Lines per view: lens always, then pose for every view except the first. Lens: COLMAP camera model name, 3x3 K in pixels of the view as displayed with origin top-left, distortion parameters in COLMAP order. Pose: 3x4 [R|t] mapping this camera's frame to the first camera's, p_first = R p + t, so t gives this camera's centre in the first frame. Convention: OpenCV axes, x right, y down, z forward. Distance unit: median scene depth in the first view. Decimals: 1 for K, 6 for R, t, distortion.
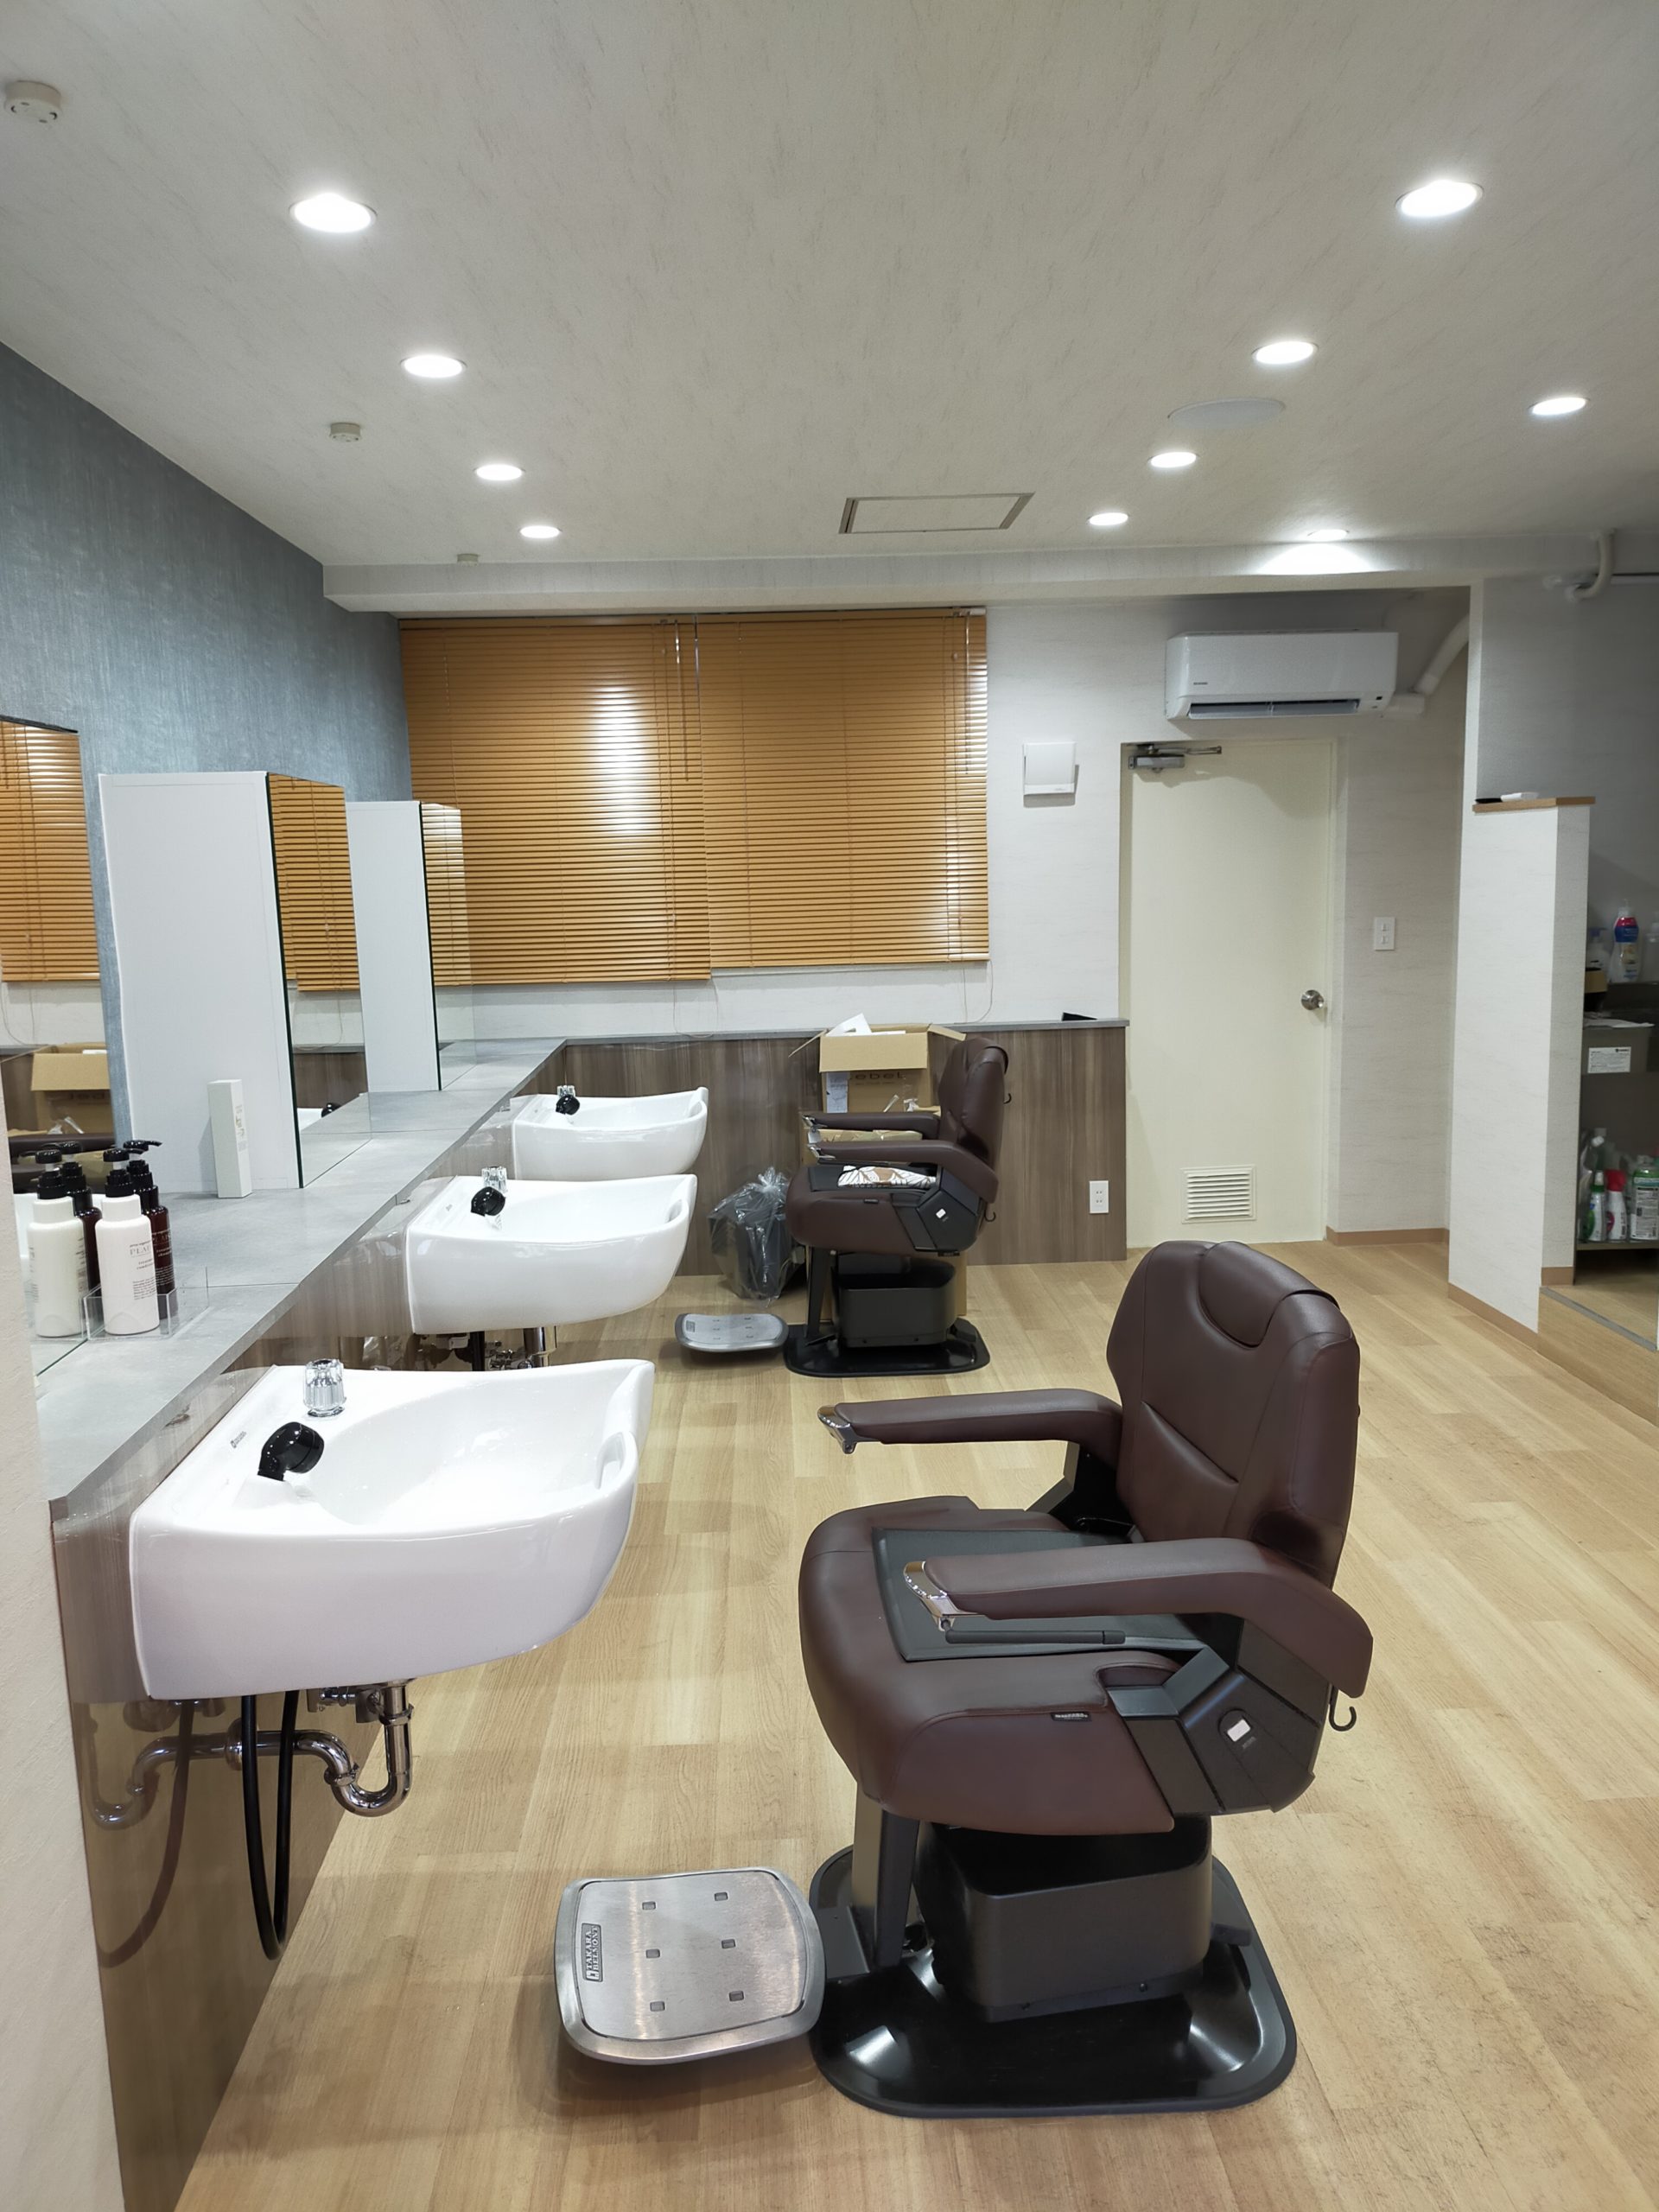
lens RADIAL K [[1617.4, 0, 829.5], [0, 1617.4, 1106.0], [0, 0, 1]] dist [0.116588, -0.066457]
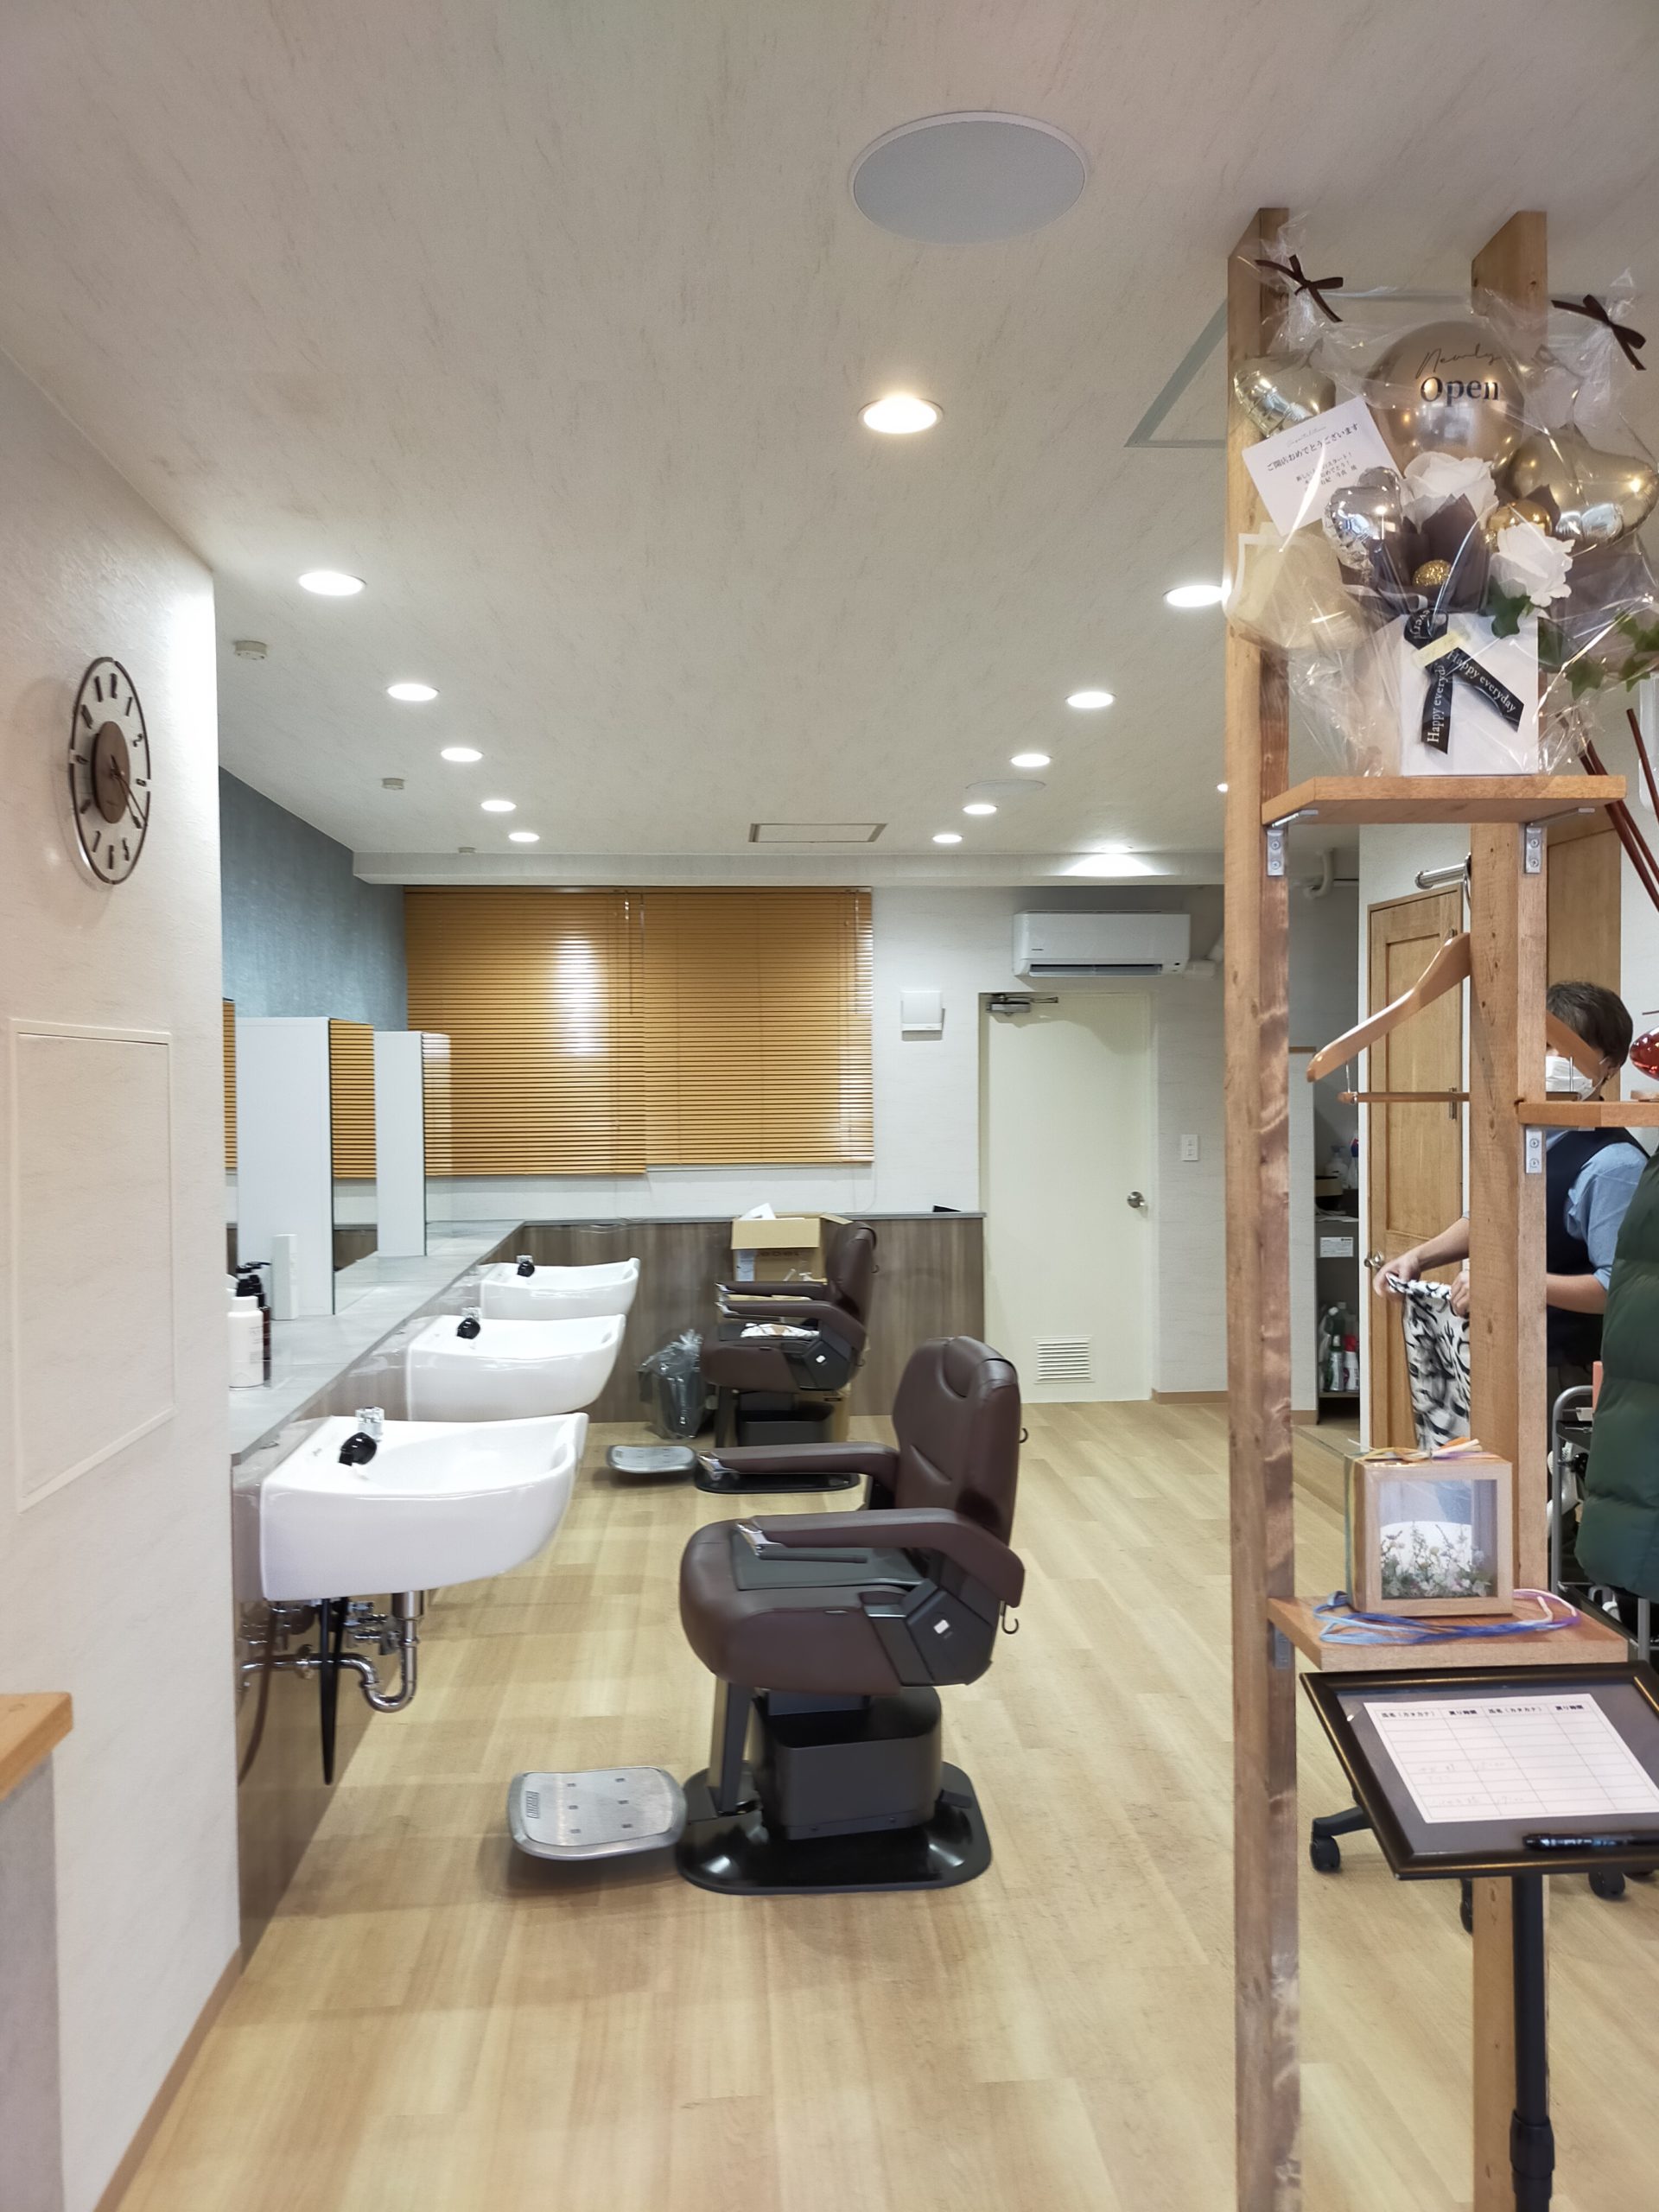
lens RADIAL K [[1617.4, 0, 829.5], [0, 1617.4, 1106.0], [0, 0, 1]] dist [0.116588, -0.066457]
pose [[0.999377, 0.017477, 0.030663, 0.039363], [-0.013386, 0.991572, -0.128863, 0.039460], [-0.032657, 0.128372, 0.991188, -0.326985]]
